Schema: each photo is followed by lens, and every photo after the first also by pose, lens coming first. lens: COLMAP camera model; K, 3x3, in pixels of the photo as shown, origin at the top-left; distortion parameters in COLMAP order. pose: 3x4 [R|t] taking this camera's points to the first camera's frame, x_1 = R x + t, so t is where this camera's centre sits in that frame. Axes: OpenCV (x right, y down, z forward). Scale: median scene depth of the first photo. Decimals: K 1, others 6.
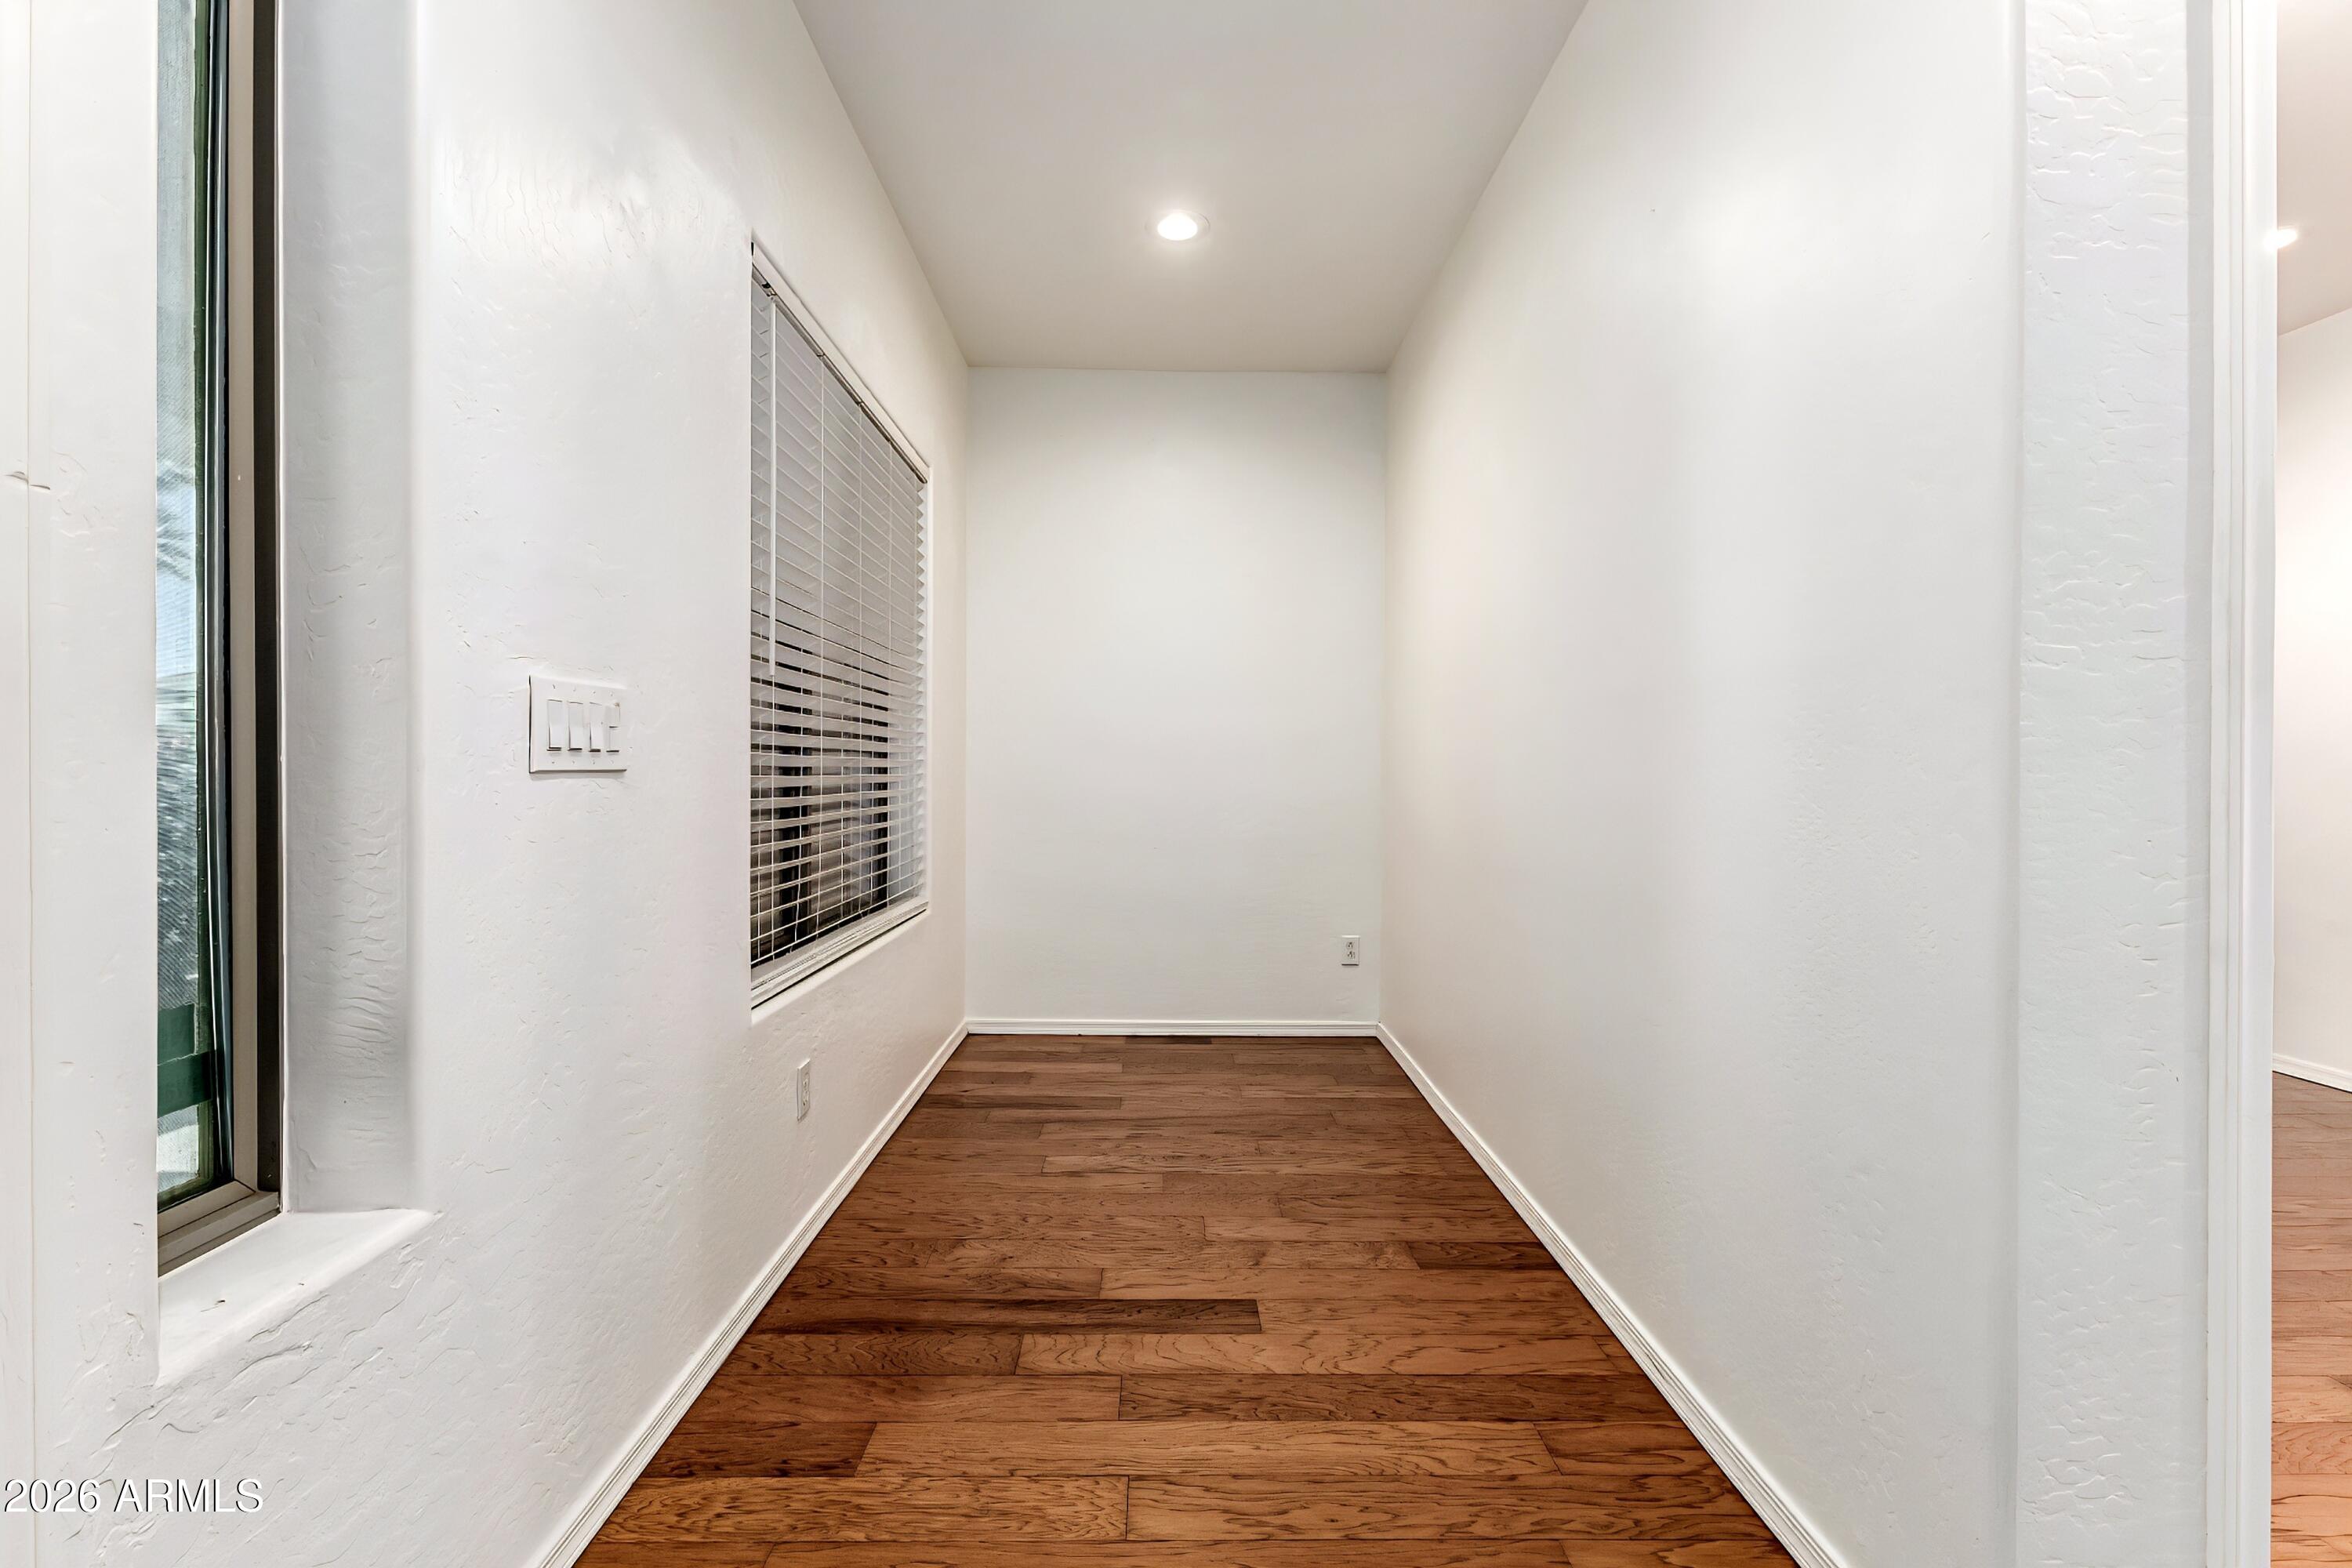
lens RADIAL K [[1008.1, 0, 1179.6], [0, 1008.1, 780.3], [0, 0, 1]] dist [0.014079, -0.000119]
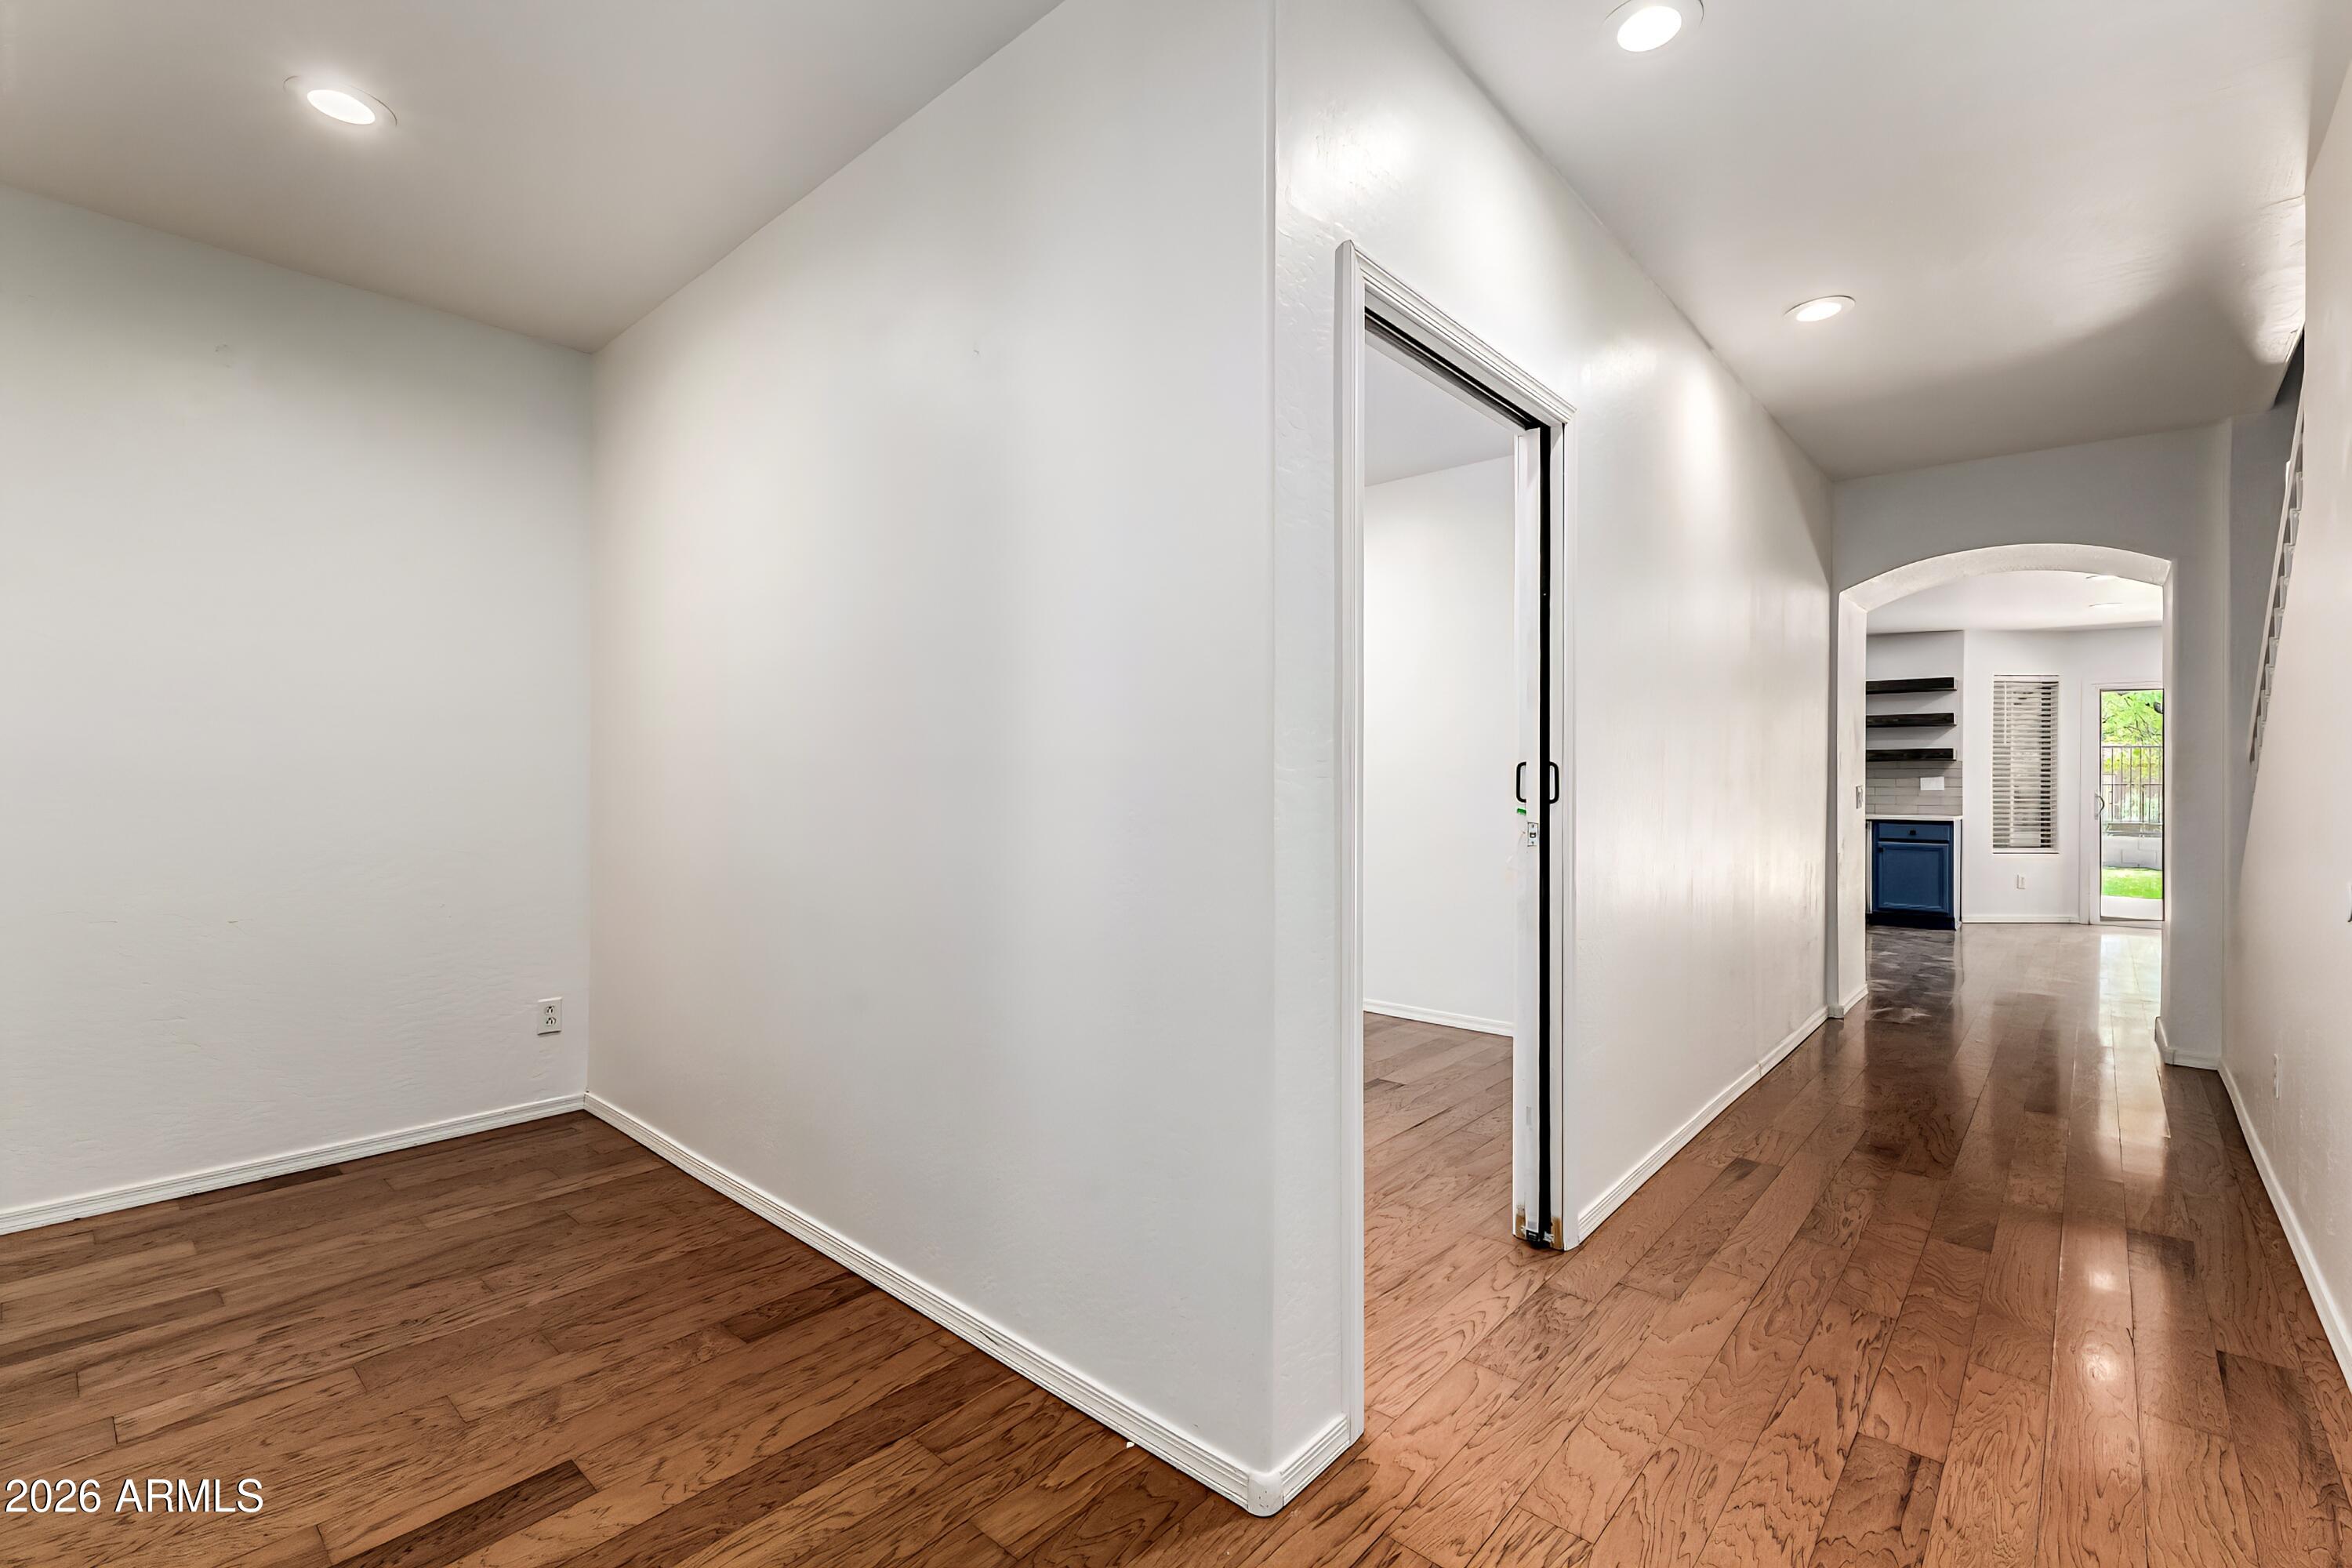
lens RADIAL K [[1013.7, 0, 1198.3], [0, 1013.7, 781.0], [0, 0, 1]] dist [0.009226, -0.002158]
pose [[0.668010, -0.004966, 0.744136, -0.217157], [0.005129, 0.999985, 0.002069, -0.062389], [-0.744135, 0.002435, 0.668025, 0.027466]]
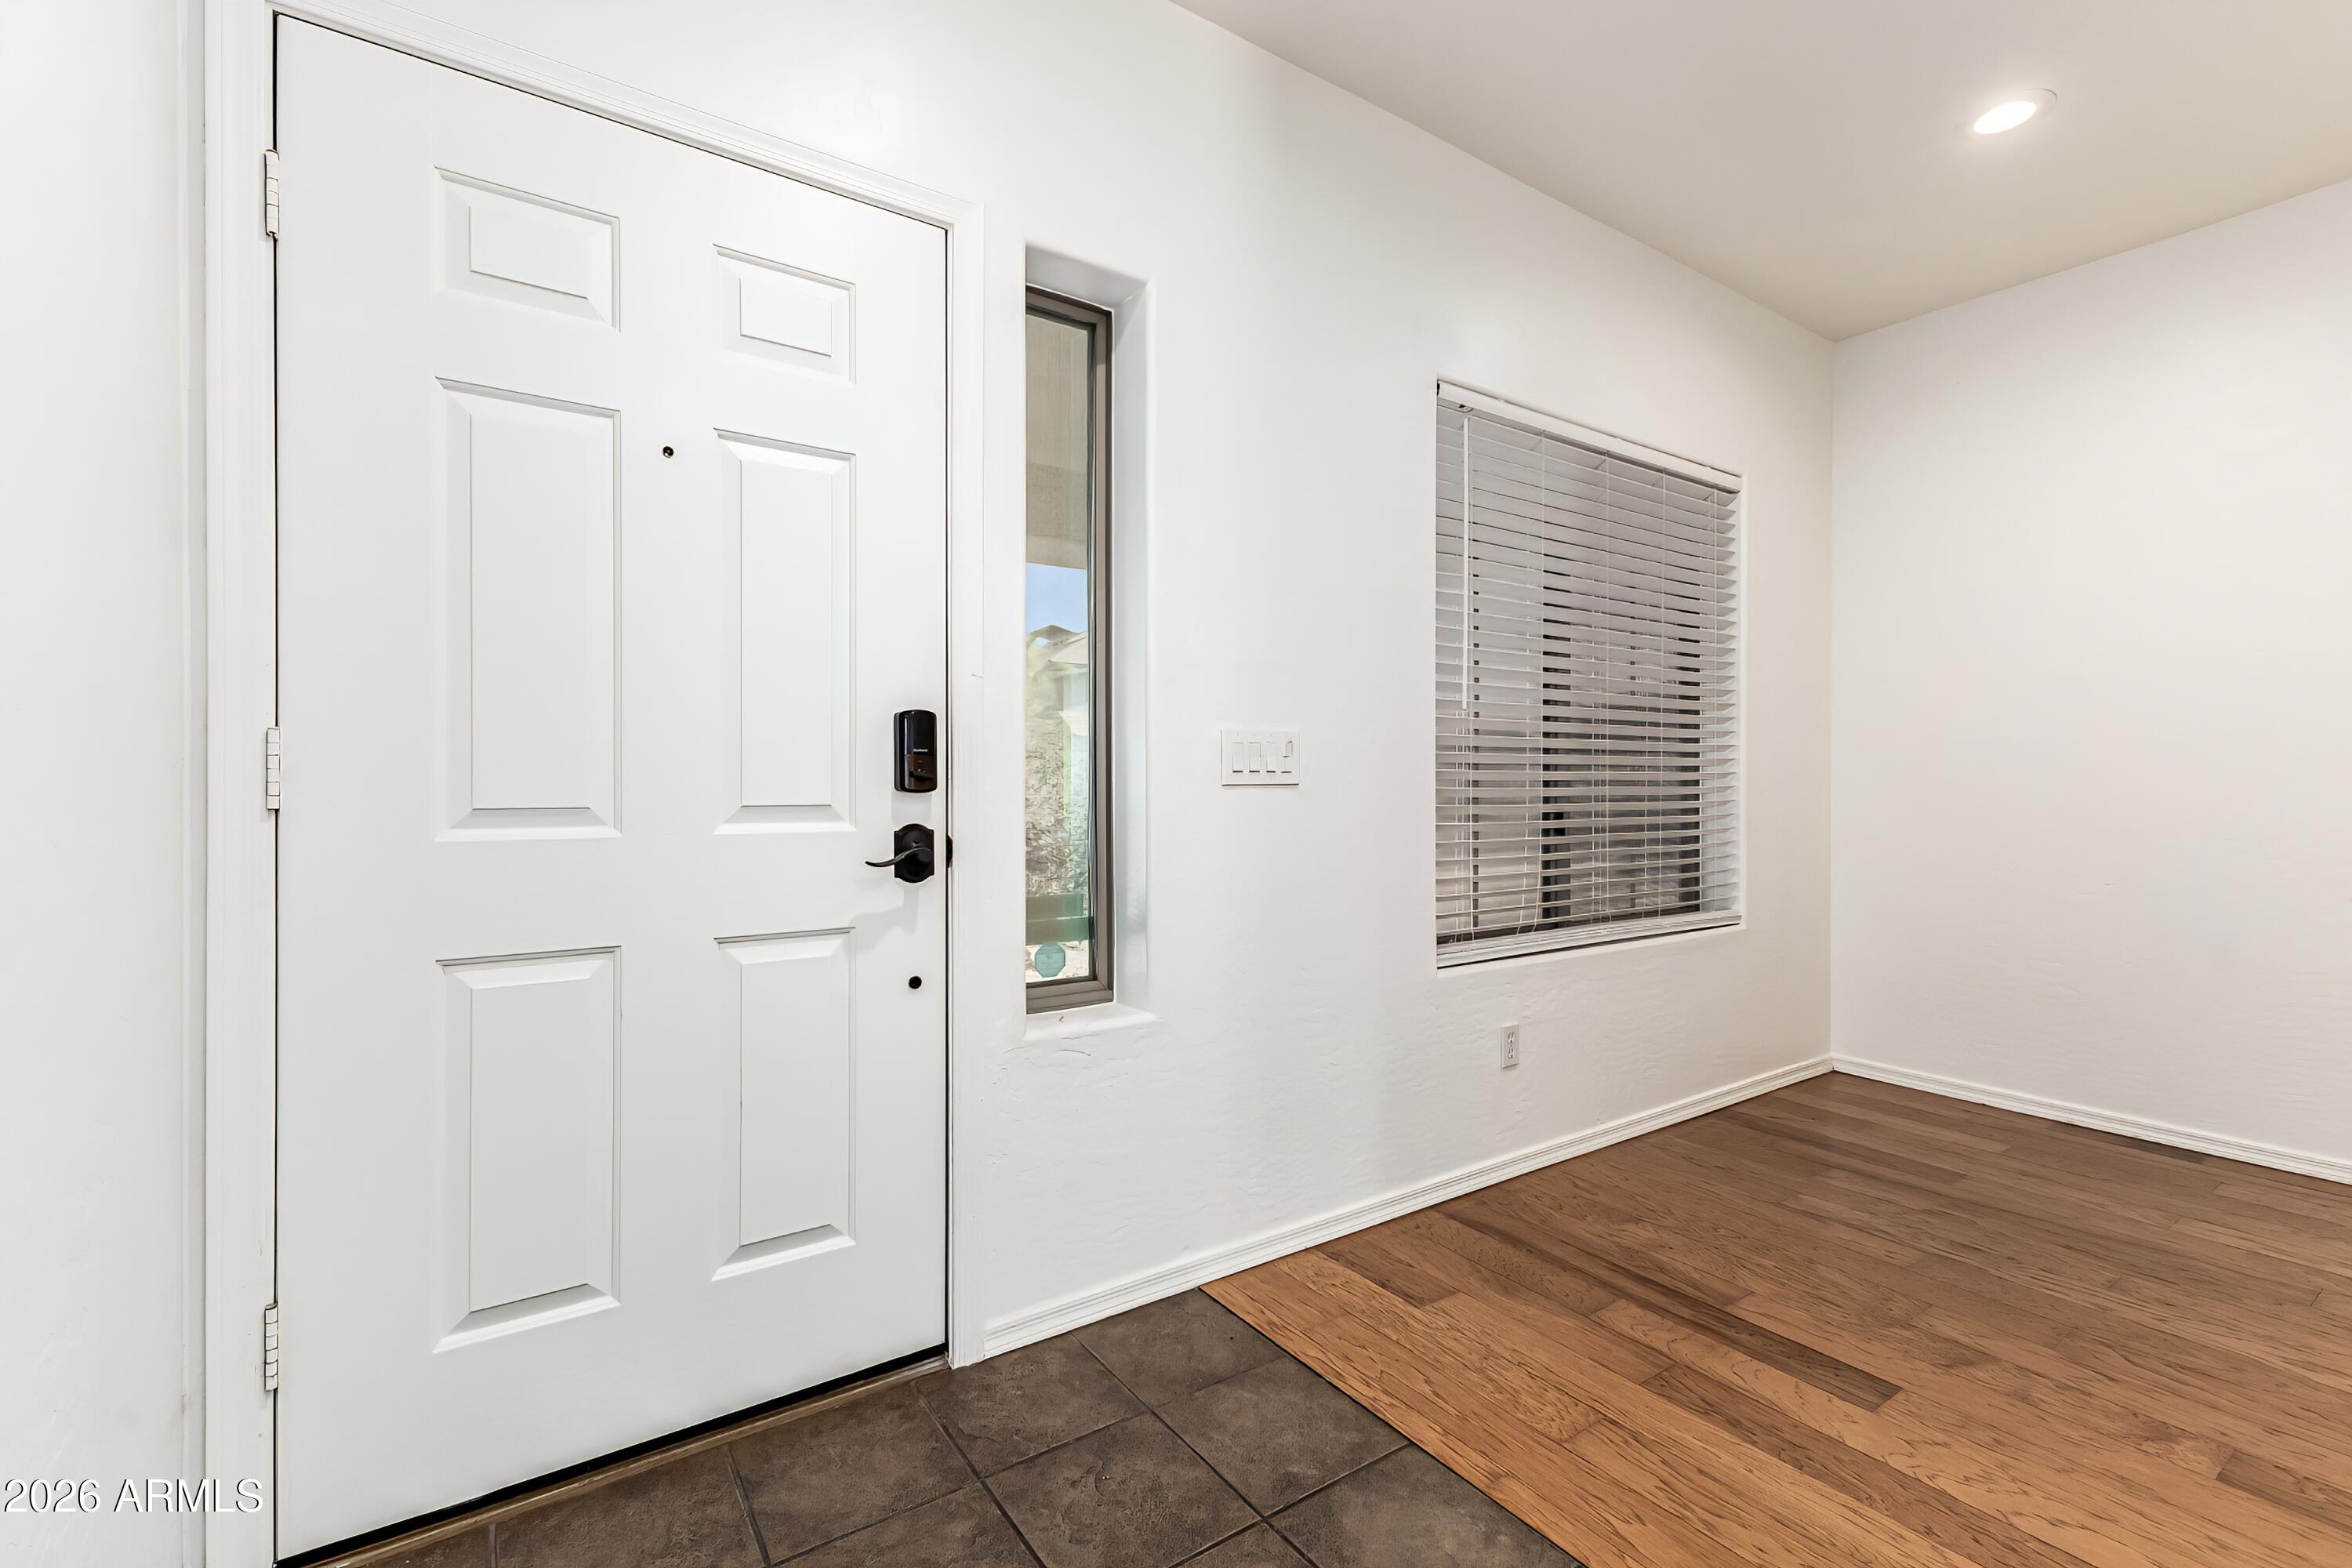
lens RADIAL K [[1013.7, 0, 1181.3], [0, 1013.7, 791.1], [0, 0, 1]] dist [0.009226, -0.002158]
pose [[0.553181, 0.001287, -0.833060, 0.478246], [-0.004328, 0.999990, -0.001329, 0.003030], [0.833050, 0.004341, 0.553181, -0.006199]]
